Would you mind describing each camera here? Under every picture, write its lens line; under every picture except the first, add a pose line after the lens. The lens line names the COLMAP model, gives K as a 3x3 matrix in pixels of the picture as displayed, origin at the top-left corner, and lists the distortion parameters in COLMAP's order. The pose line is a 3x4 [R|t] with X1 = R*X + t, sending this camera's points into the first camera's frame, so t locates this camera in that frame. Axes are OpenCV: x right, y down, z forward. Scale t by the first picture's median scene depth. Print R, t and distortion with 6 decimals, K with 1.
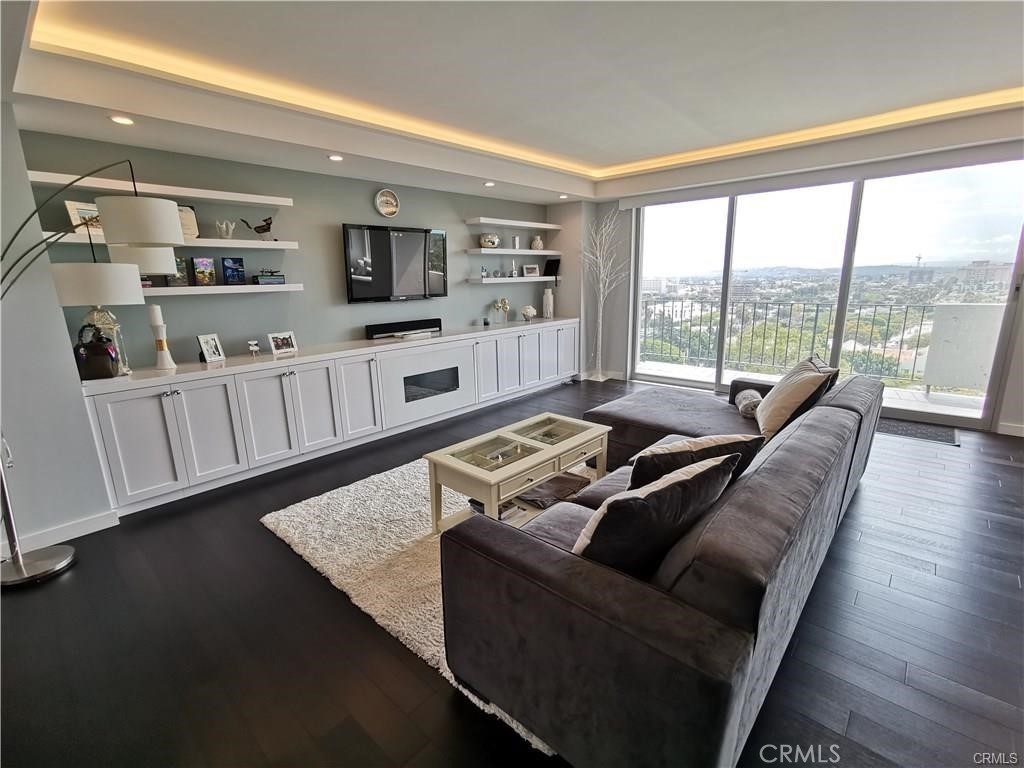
lens RADIAL K [[471.3, 0, 511.8], [0, 471.3, 387.8], [0, 0, 1]] dist [-0.010018, 0.013877]
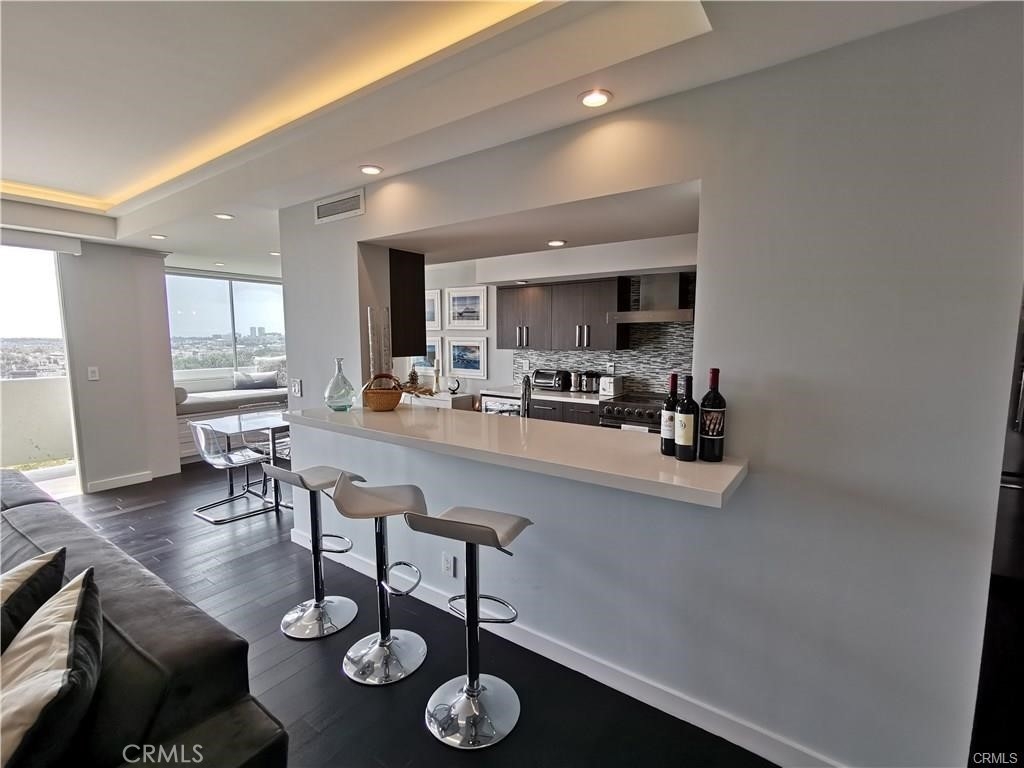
lens RADIAL K [[473.6, 0, 511.8], [0, 473.6, 387.2], [0, 0, 1]] dist [-0.013436, 0.016209]
pose [[-0.115489, -0.080132, 0.990071, -0.100939], [0.229325, 0.967662, 0.105069, -0.020653], [-0.966474, 0.239183, -0.093378, 0.066475]]
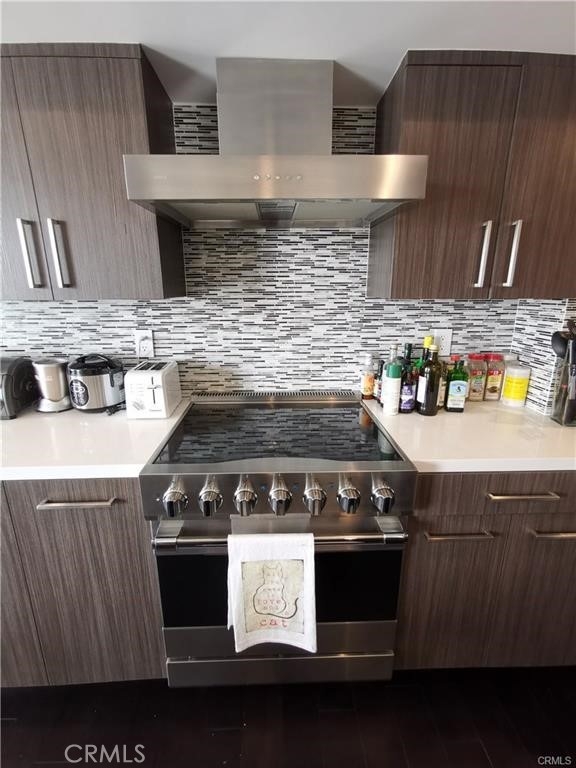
lens RADIAL K [[355.2, 0, 288.0], [0, 355.2, 384.0], [0, 0, 1]] dist [-0.013436, 0.016209]
pose [[-0.693054, -0.170584, 0.700412, 0.408296], [0.179970, 0.899892, 0.397246, 0.013990], [-0.698059, 0.401366, -0.592974, -0.083488]]
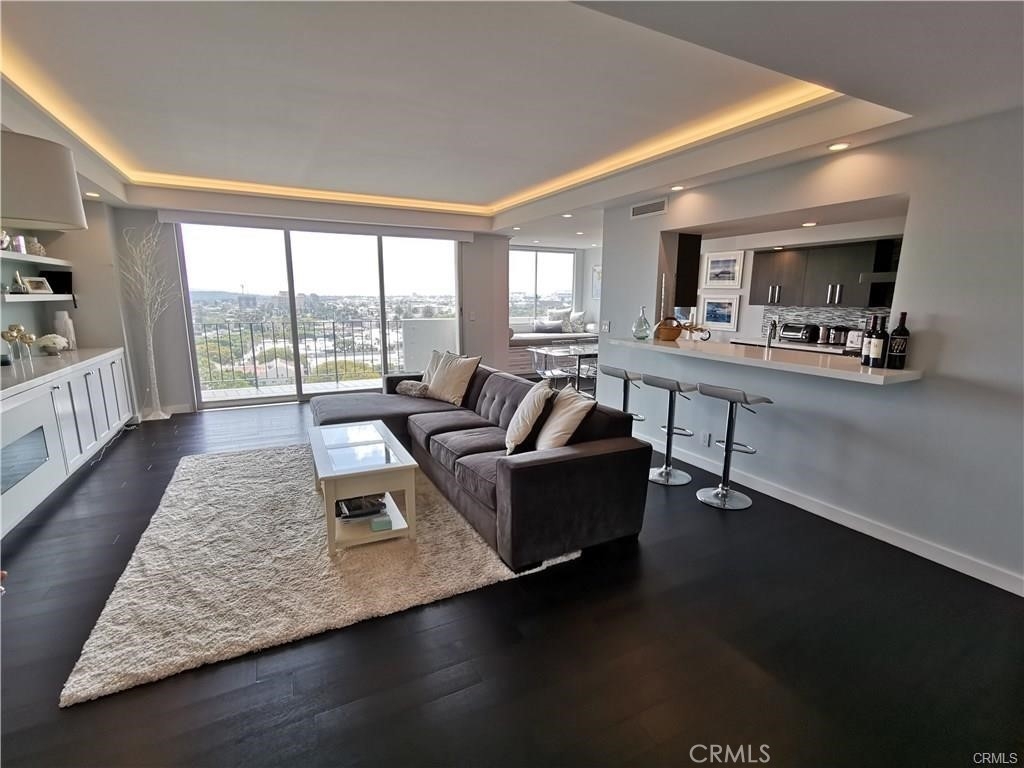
lens RADIAL K [[473.6, 0, 511.8], [0, 473.6, 387.2], [0, 0, 1]] dist [-0.013436, 0.016209]
pose [[0.356853, -0.151596, 0.921778, -0.382287], [0.198737, 0.976476, 0.083653, -0.017597], [-0.912776, 0.153340, 0.378586, 0.103246]]
